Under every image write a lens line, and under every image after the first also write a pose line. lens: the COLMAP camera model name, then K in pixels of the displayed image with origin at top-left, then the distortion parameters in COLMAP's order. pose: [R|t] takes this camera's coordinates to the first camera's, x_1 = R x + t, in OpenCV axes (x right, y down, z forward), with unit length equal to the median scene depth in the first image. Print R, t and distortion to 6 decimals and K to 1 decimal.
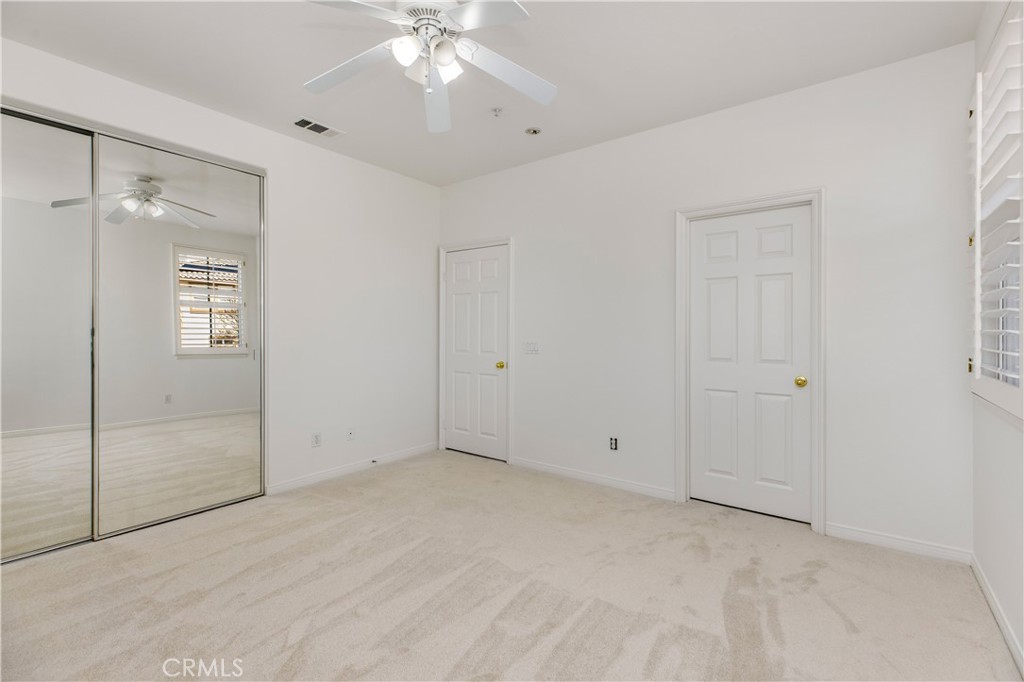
lens RADIAL K [[459.4, 0, 513.8], [0, 459.4, 335.3], [0, 0, 1]] dist [0.000384, 0.000213]
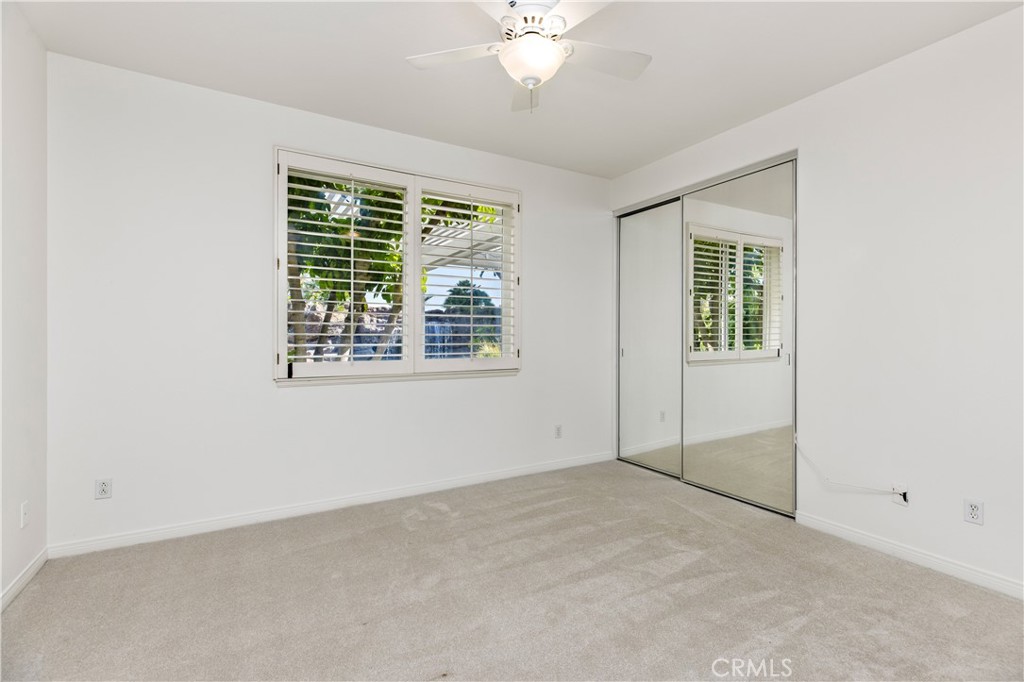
lens RADIAL K [[458.9, 0, 516.8], [0, 458.9, 333.3], [0, 0, 1]] dist [0.001500, 0.000108]
pose [[-0.376379, -0.003332, -0.926460, 0.910747], [-0.003167, 0.999992, -0.002310, -0.014694], [0.926461, 0.002065, -0.376386, 1.607489]]
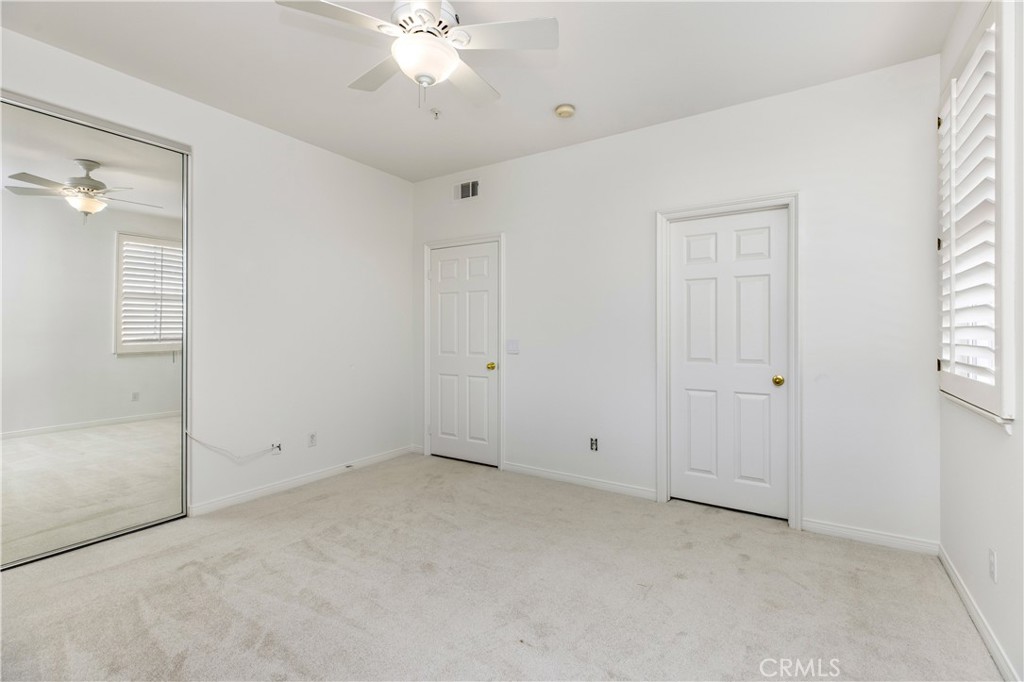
lens RADIAL K [[458.9, 0, 516.8], [0, 458.9, 333.3], [0, 0, 1]] dist [0.001500, 0.000108]
pose [[0.996985, -0.000272, 0.077594, -0.036609], [0.000643, 0.999988, -0.004758, -0.000359], [-0.077592, 0.004794, 0.996974, 0.027167]]
